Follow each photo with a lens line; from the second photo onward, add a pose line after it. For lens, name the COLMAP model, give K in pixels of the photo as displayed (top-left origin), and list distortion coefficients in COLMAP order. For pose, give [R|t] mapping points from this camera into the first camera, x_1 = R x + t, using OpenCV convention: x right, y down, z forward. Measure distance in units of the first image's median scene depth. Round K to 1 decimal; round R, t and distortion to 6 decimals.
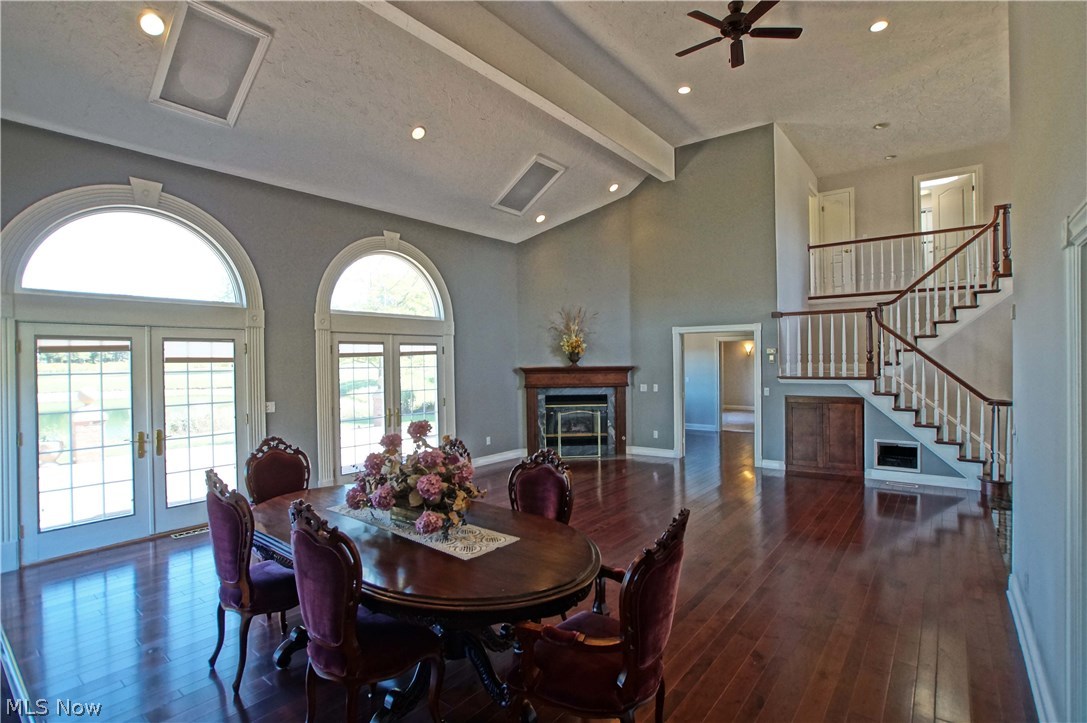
lens RADIAL K [[522.0, 0, 554.3], [0, 522.0, 360.4], [0, 0, 1]] dist [-0.025679, 0.001283]
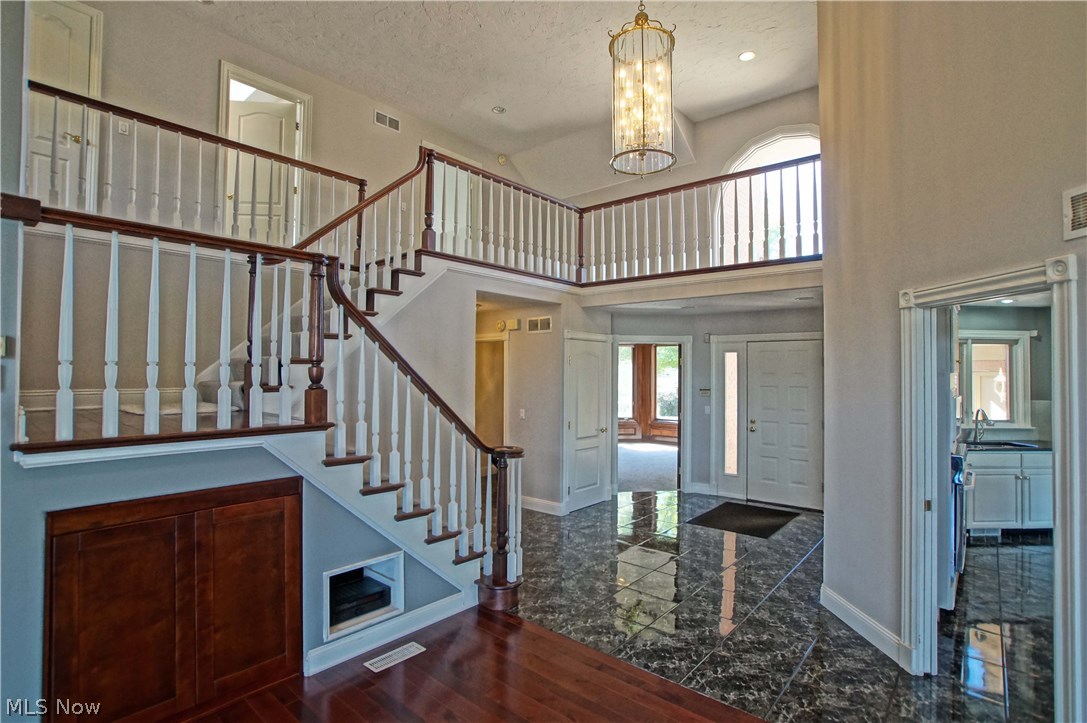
lens RADIAL K [[516.6, 0, 519.4], [0, 516.6, 359.7], [0, 0, 1]] dist [-0.025776, 0.000200]
pose [[0.078716, 0.031945, 0.996385, 0.217018], [-0.005103, 0.999486, -0.031641, -0.006178], [-0.996884, -0.002594, 0.078838, 0.807264]]
